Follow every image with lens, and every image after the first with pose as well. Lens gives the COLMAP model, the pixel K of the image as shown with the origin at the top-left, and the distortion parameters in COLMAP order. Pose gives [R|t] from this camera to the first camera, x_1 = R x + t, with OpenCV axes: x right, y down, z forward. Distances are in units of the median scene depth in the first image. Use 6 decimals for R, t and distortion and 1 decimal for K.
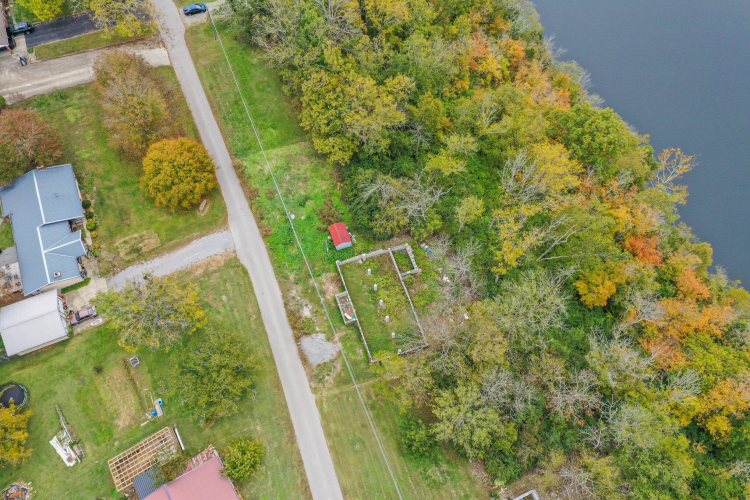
lens RADIAL K [[595.4, 0, 375.0], [0, 595.4, 250.0], [0, 0, 1]] dist [0.008499, 0.007797]
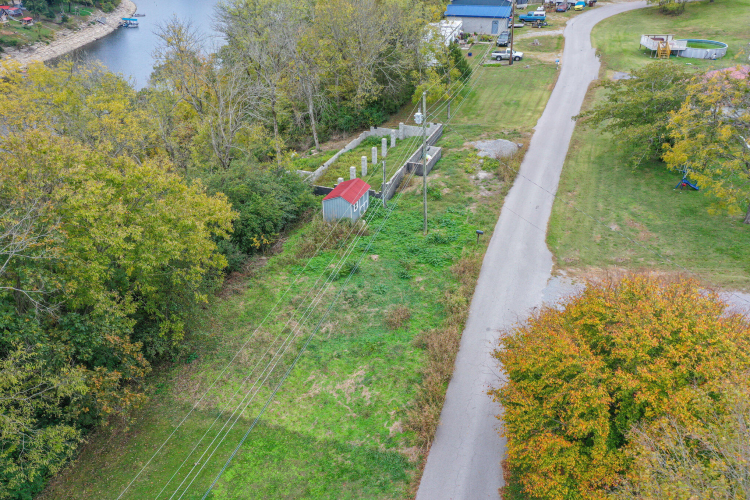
lens RADIAL K [[595.4, 0, 375.0], [0, 595.4, 250.0], [0, 0, 1]] dist [0.008499, 0.007797]
pose [[-0.757860, -0.311370, 0.573321, -0.394721], [0.604734, -0.005478, 0.796409, -0.427632], [-0.244837, 0.950273, 0.192448, 0.986495]]
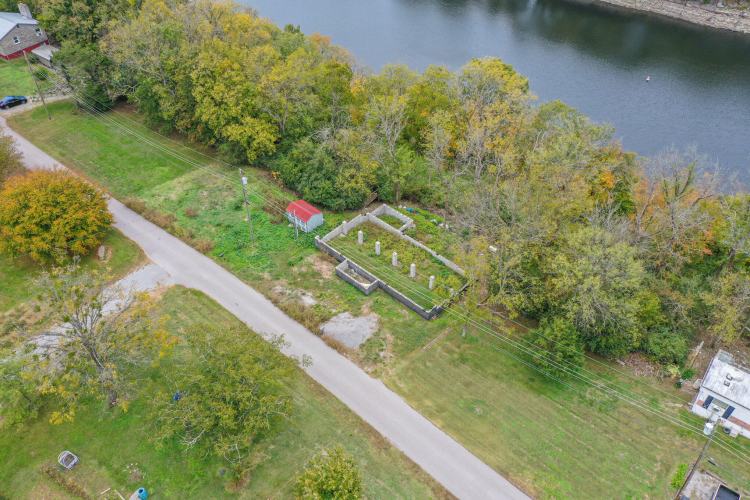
lens RADIAL K [[595.4, 0, 375.0], [0, 595.4, 250.0], [0, 0, 1]] dist [0.008499, 0.007797]
pose [[0.885394, -0.317027, 0.339957, -0.264605], [0.425049, 0.848217, -0.316007, 0.308018], [-0.188174, 0.424289, 0.885759, 0.345608]]
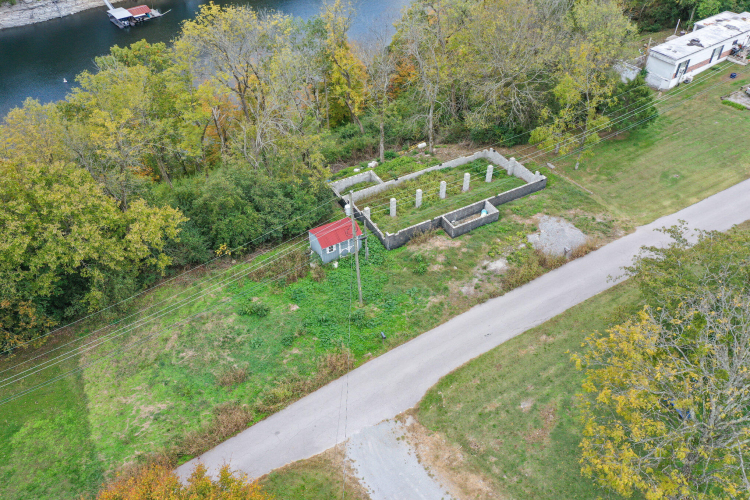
lens RADIAL K [[595.4, 0, 375.0], [0, 595.4, 250.0], [0, 0, 1]] dist [0.008499, 0.007797]
pose [[-0.162601, -0.648001, 0.744080, -0.481118], [0.908433, 0.196017, 0.369223, -0.191058], [-0.385110, 0.735984, 0.556793, 0.741630]]
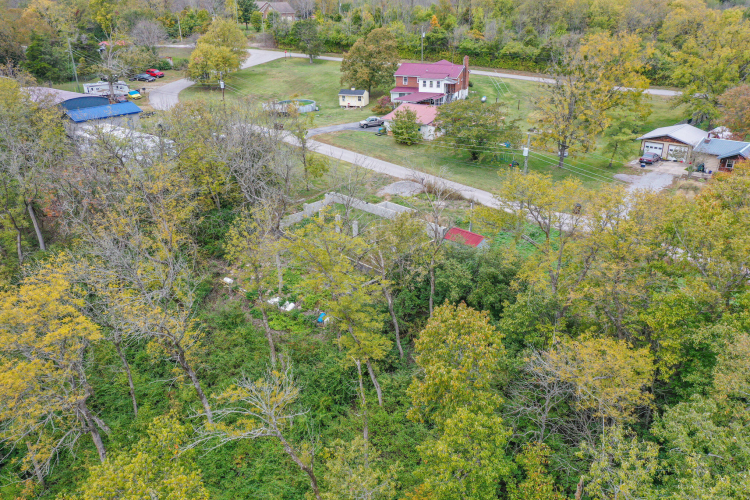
lens RADIAL K [[595.4, 0, 375.0], [0, 595.4, 250.0], [0, 0, 1]] dist [0.008499, 0.007797]
pose [[-0.901361, 0.193079, -0.387645, 0.263000], [-0.388249, 0.036287, 0.920840, -0.552483], [0.191861, 0.980512, 0.042255, 1.013528]]
